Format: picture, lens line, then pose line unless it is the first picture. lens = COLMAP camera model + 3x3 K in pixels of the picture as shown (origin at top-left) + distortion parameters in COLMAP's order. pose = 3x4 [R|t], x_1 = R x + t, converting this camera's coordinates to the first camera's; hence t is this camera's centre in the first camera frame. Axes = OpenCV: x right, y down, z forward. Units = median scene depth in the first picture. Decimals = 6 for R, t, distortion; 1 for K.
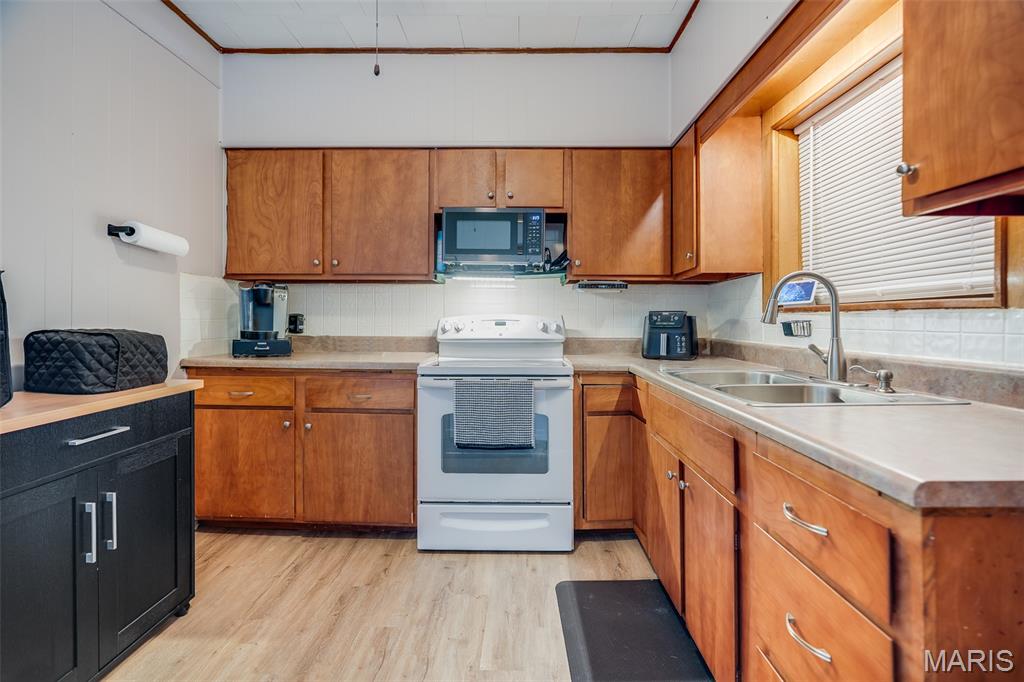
lens RADIAL K [[465.7, 0, 514.4], [0, 465.7, 323.9], [0, 0, 1]] dist [-0.004407, 0.000781]
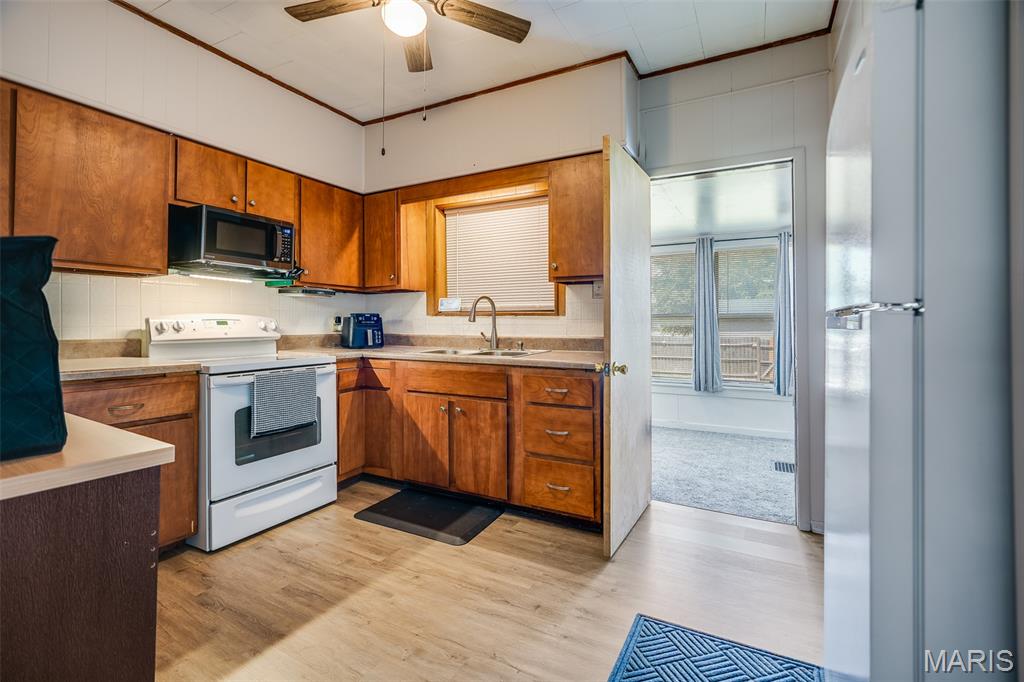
lens RADIAL K [[466.9, 0, 510.7], [0, 466.9, 315.0], [0, 0, 1]] dist [-0.001839, 0.000209]
pose [[0.461640, 0.012400, 0.886981, -0.778906], [0.006337, 0.999831, -0.017276, 0.004131], [-0.887045, 0.013596, 0.461484, -0.025975]]
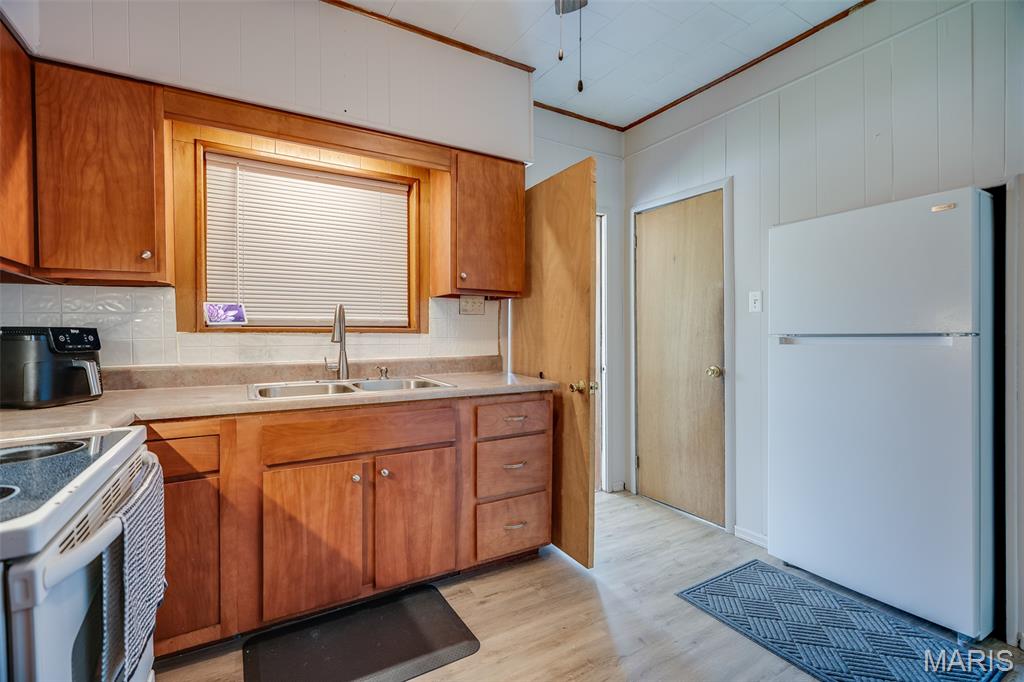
lens RADIAL K [[459.2, 0, 512.8], [0, 459.2, 335.7], [0, 0, 1]] dist [-0.003545, 0.000501]
pose [[-0.520882, -0.005063, 0.853614, -0.571526], [0.007111, 0.999922, 0.010270, -0.020065], [-0.853599, 0.011419, -0.520806, 0.885549]]
